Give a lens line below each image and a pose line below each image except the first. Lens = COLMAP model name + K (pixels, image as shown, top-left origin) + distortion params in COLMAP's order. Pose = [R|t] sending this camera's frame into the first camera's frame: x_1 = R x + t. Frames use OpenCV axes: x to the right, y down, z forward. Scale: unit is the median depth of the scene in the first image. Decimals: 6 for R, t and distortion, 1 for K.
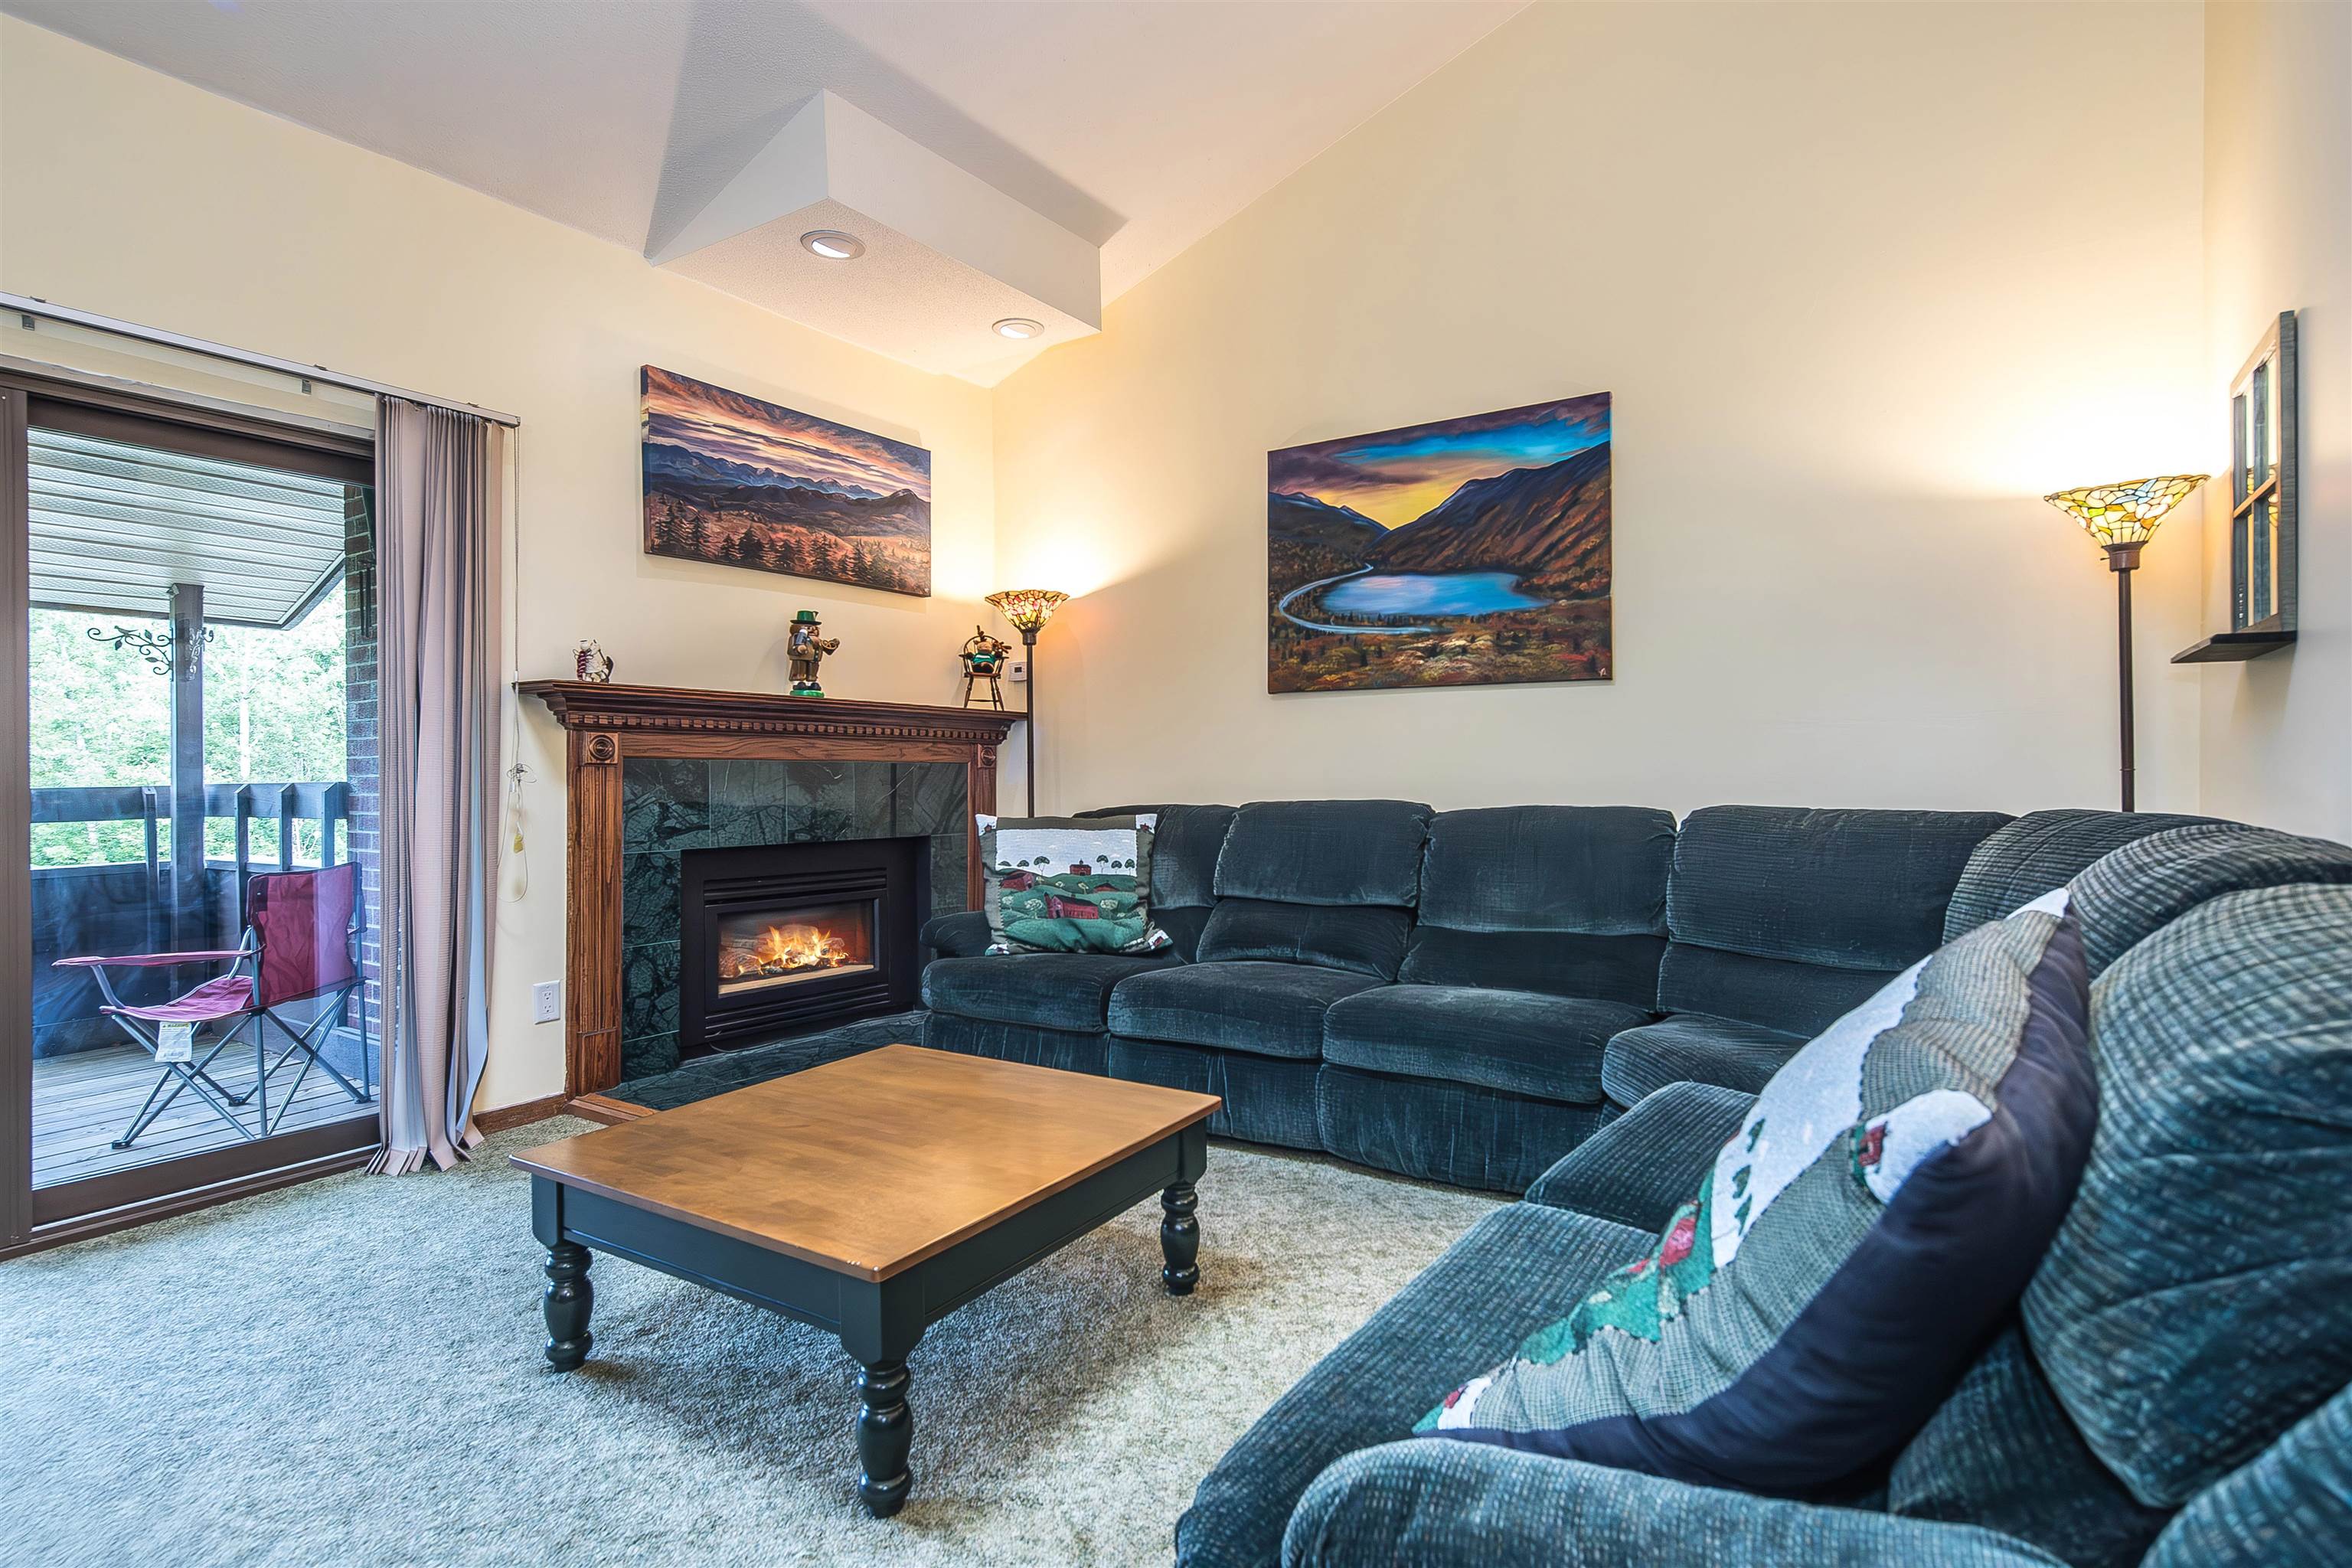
lens RADIAL K [[1131.3, 0, 1229.7], [0, 1131.3, 781.7], [0, 0, 1]] dist [0.006543, 0.000175]
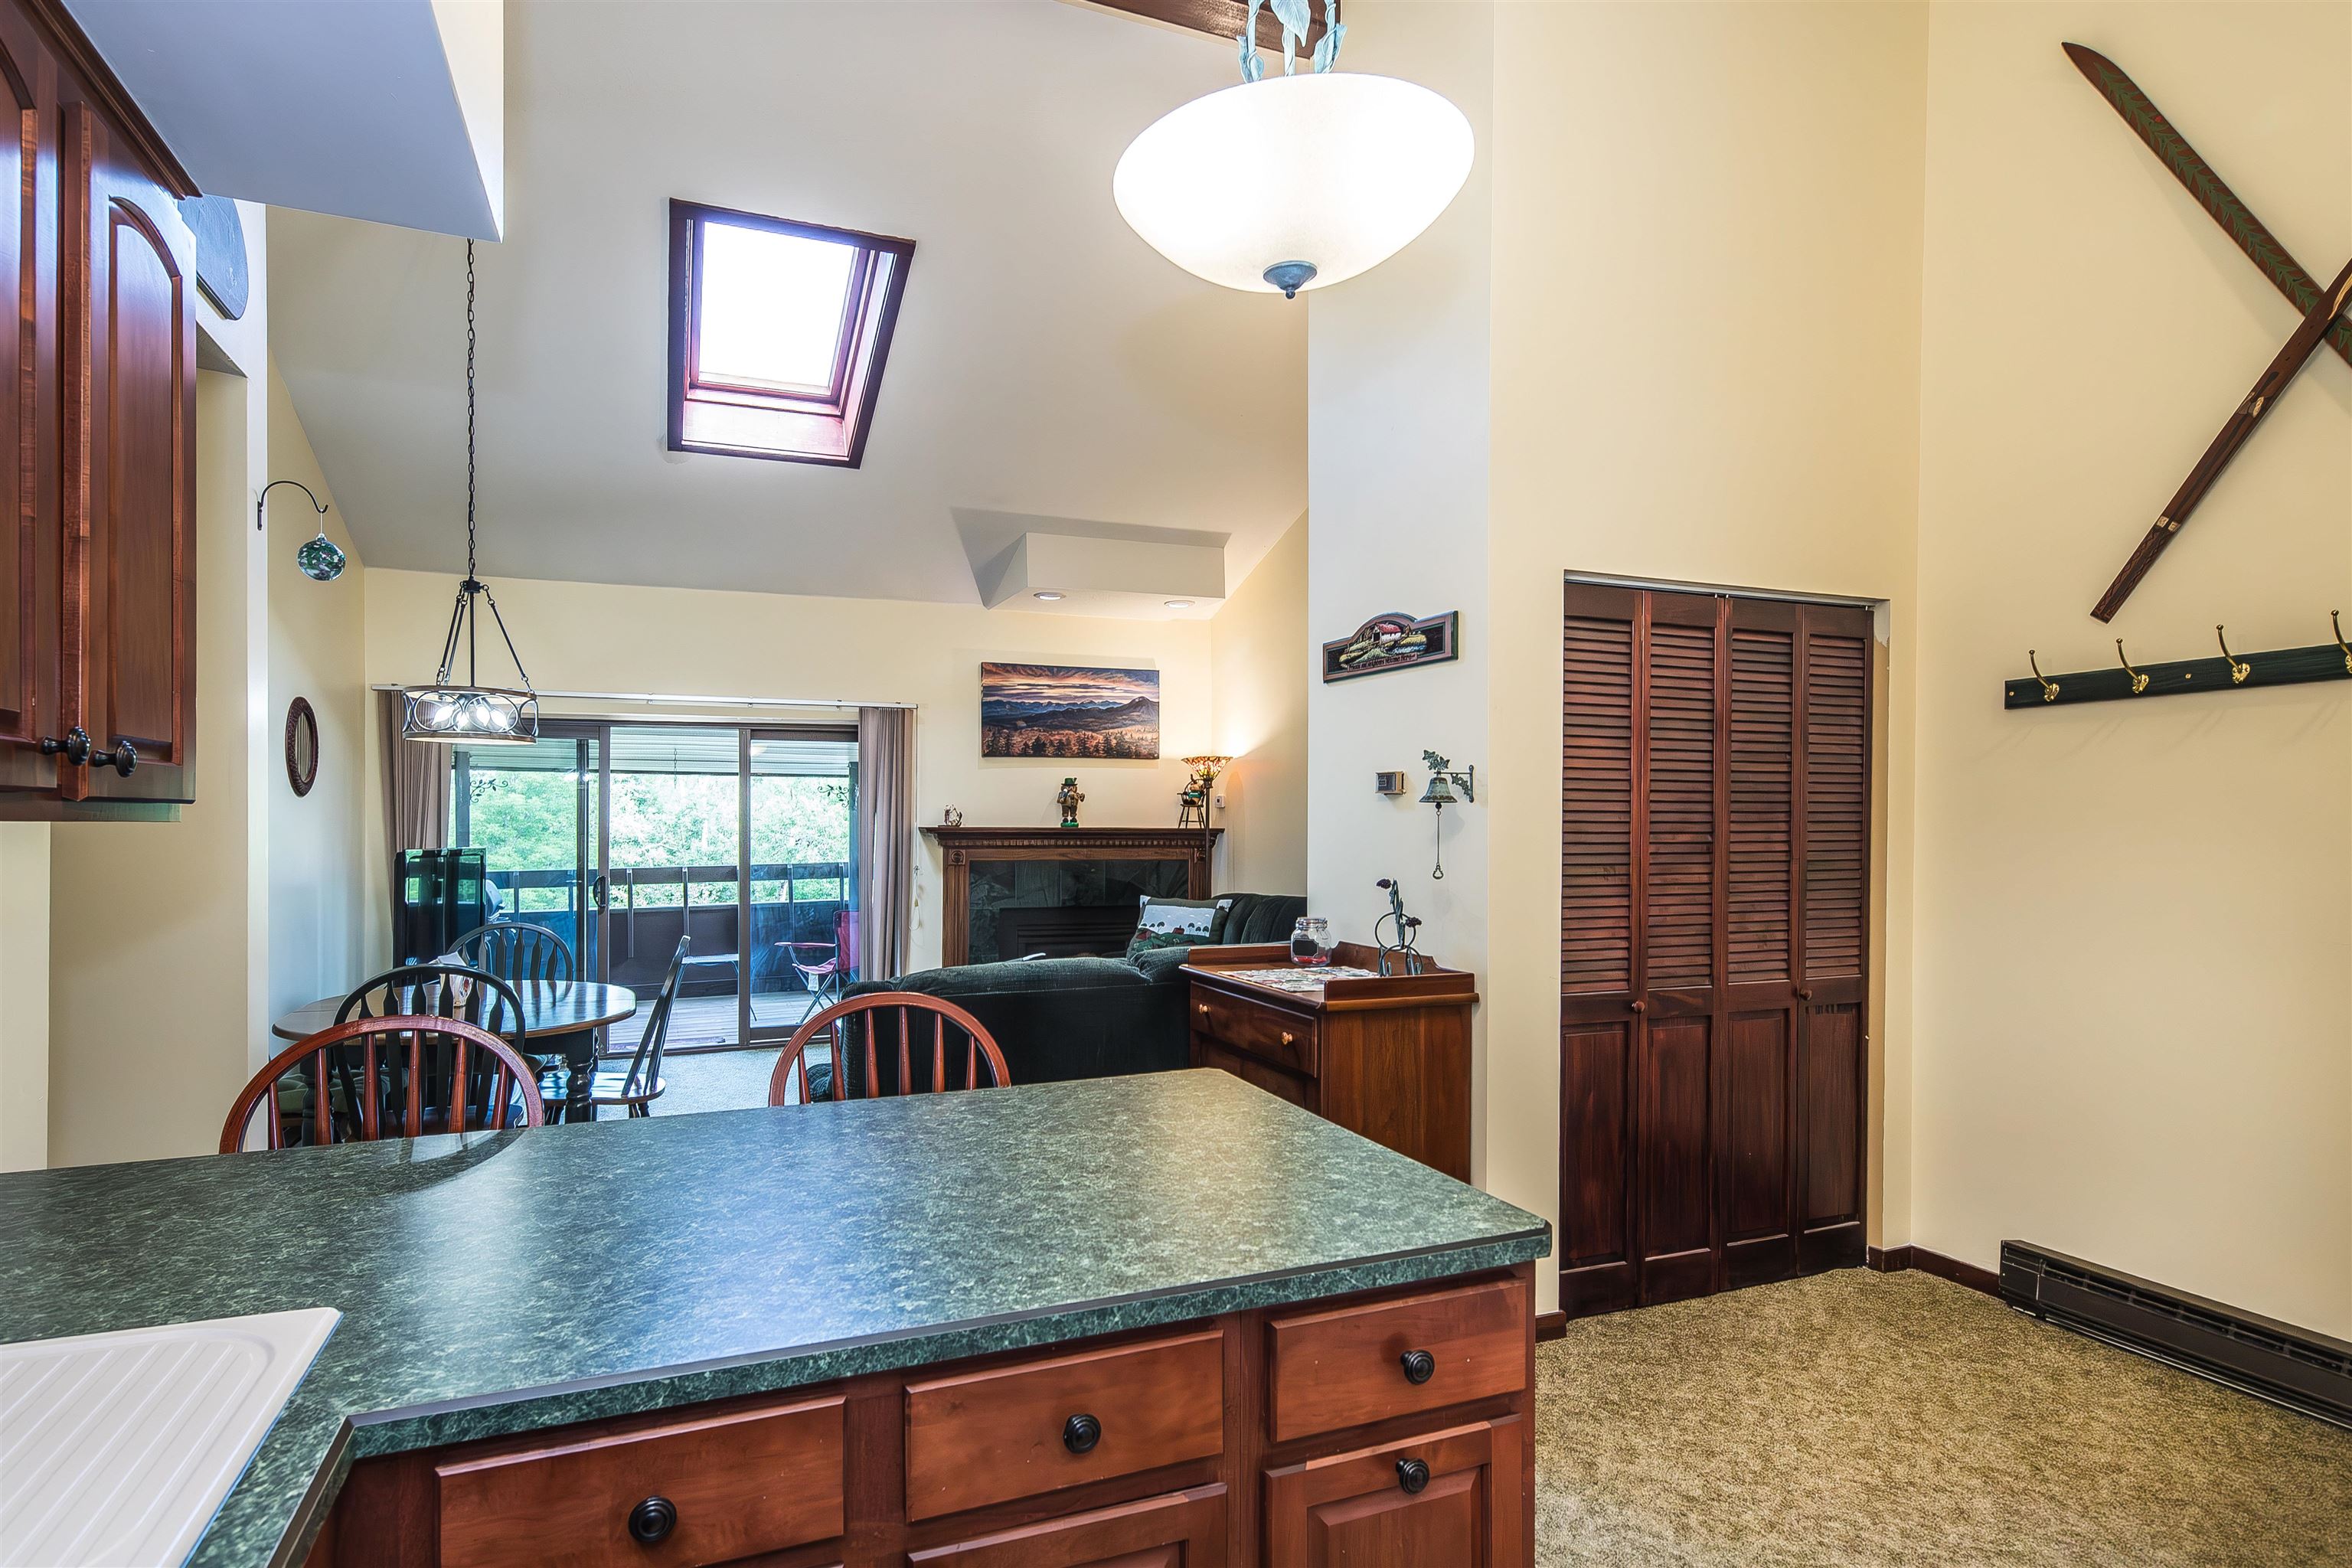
lens RADIAL K [[1239.2, 0, 1202.9], [0, 1239.2, 831.5], [0, 0, 1]] dist [0.001785, 0.000370]
pose [[0.828614, 0.013863, -0.559649, 0.939294], [-0.012495, 0.999902, 0.006268, -0.084269], [0.559681, 0.001799, 0.828706, -0.530190]]
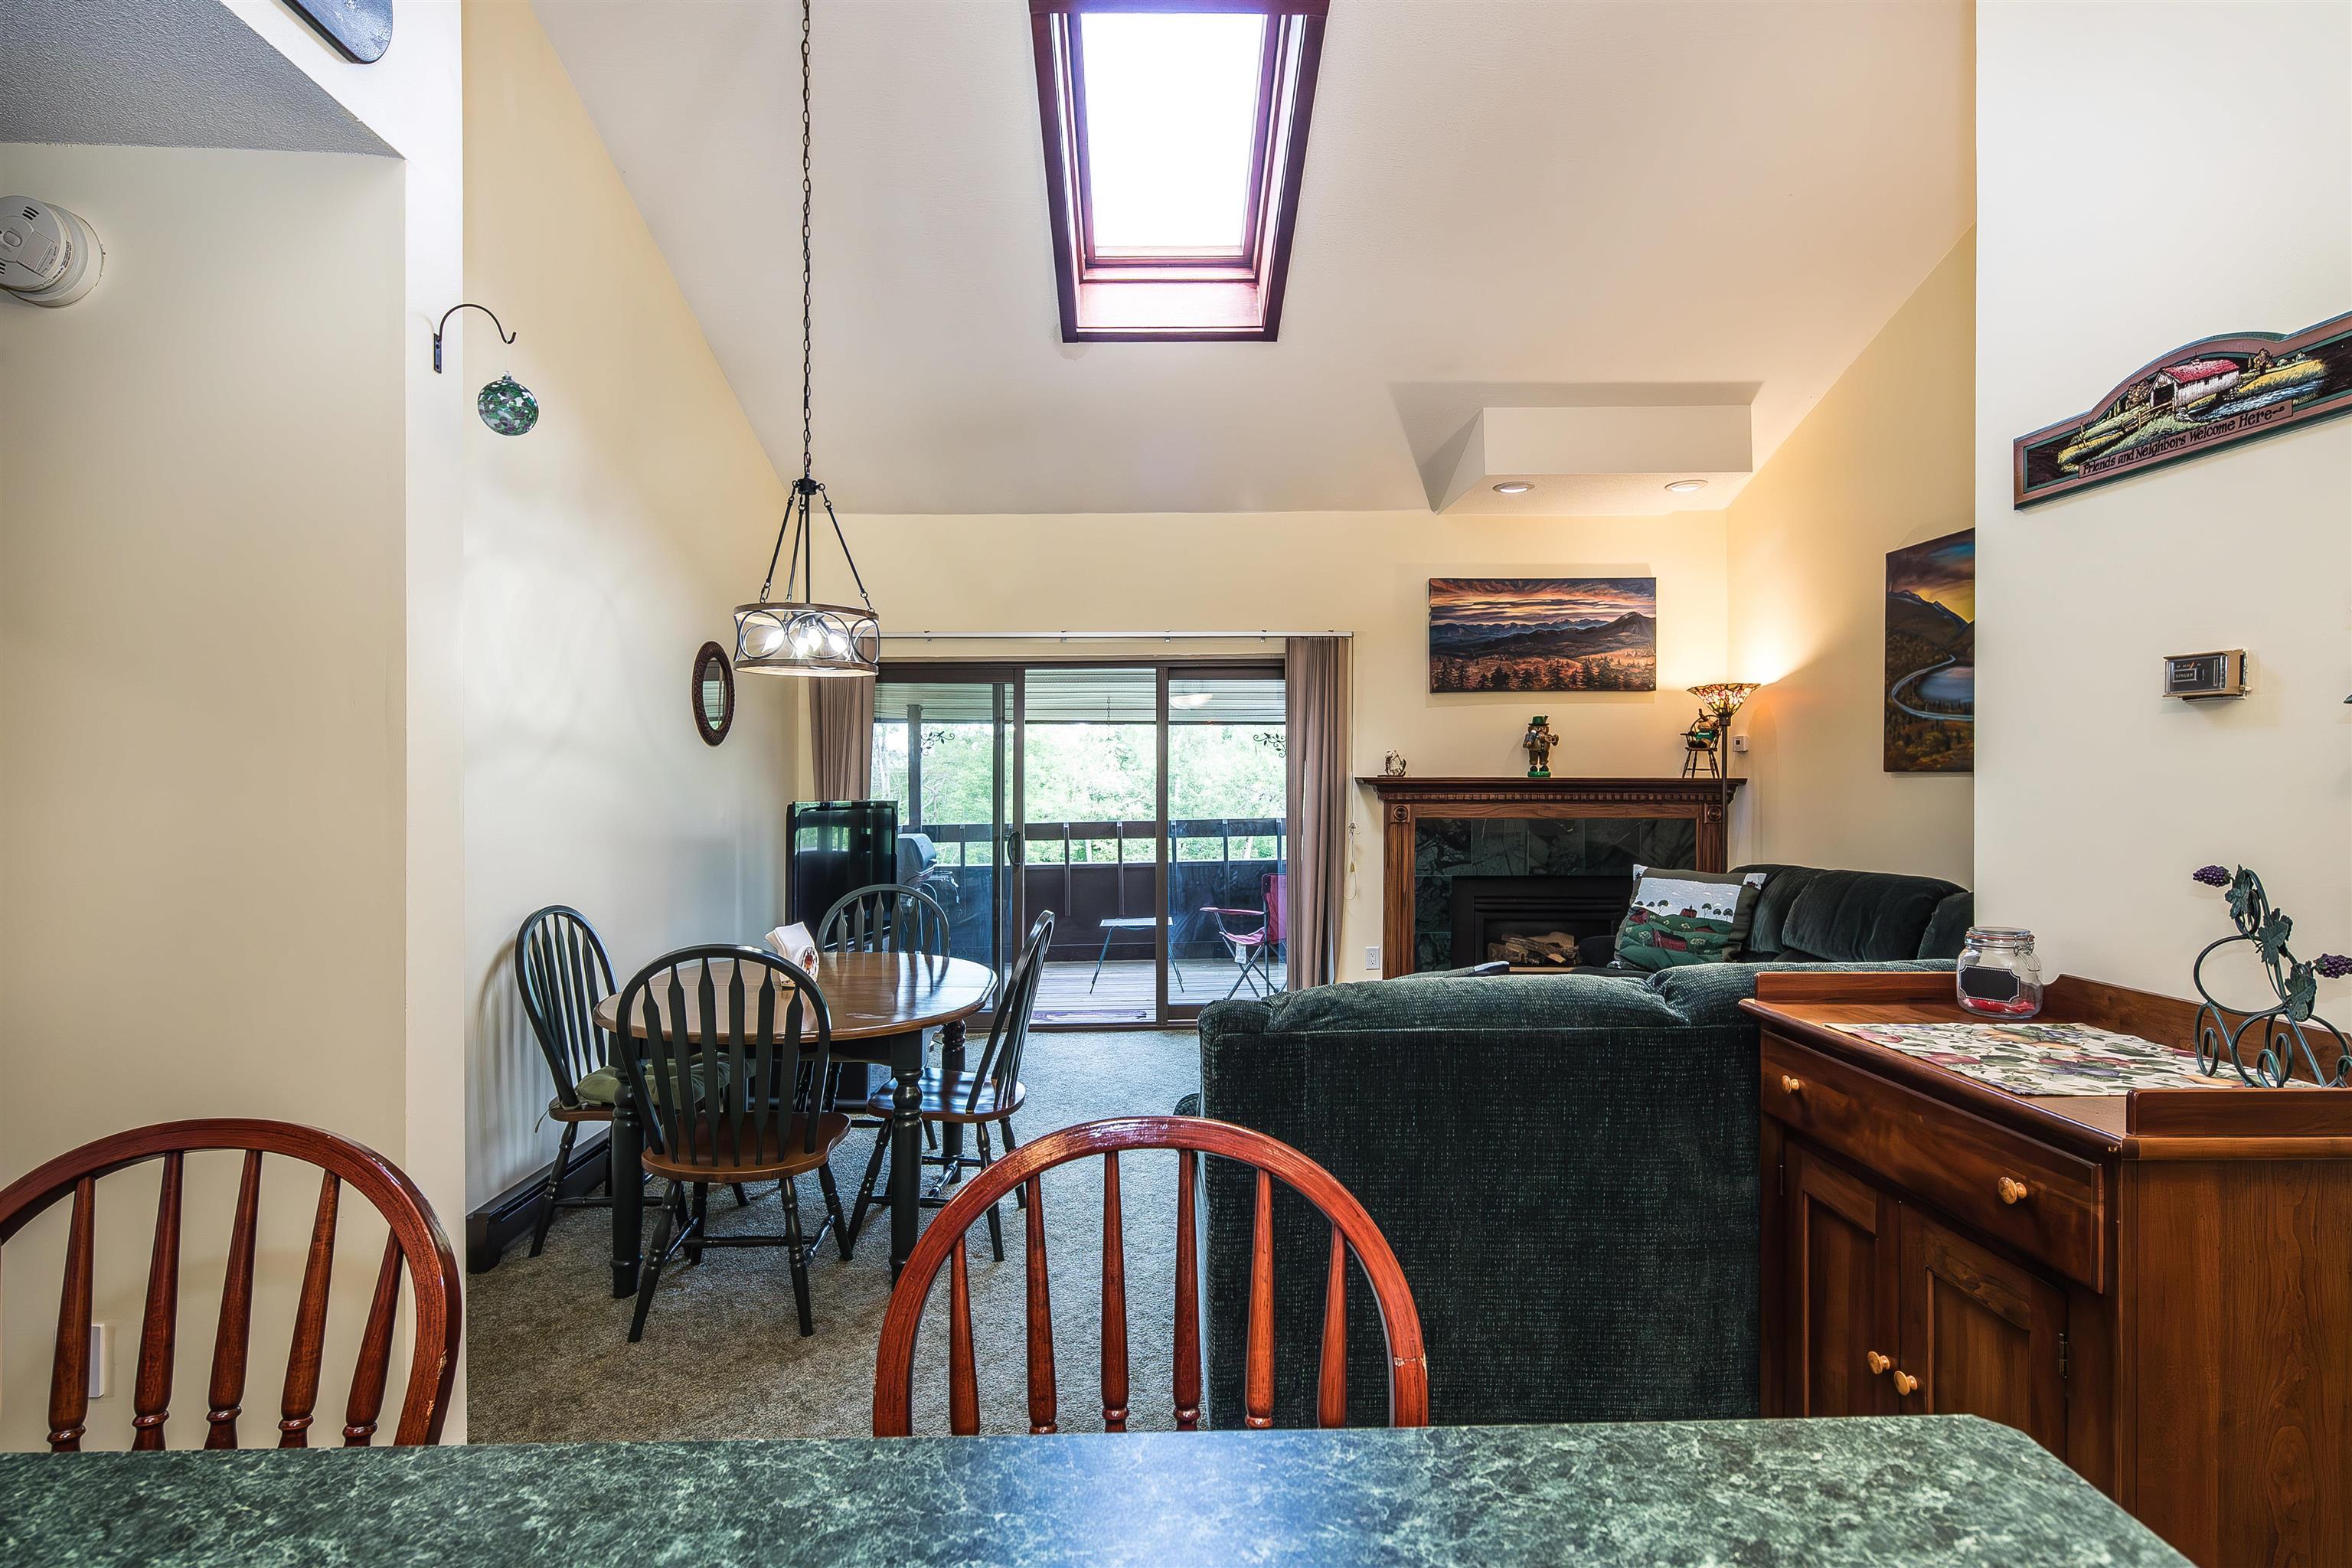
lens RADIAL K [[1223.3, 0, 1205.4], [0, 1223.3, 780.4], [0, 0, 1]] dist [0.002774, 0.000280]
pose [[0.570938, 0.009046, -0.820943, 0.696076], [-0.009055, 0.999948, 0.004721, -0.075346], [0.820943, 0.004738, 0.570990, -0.253218]]
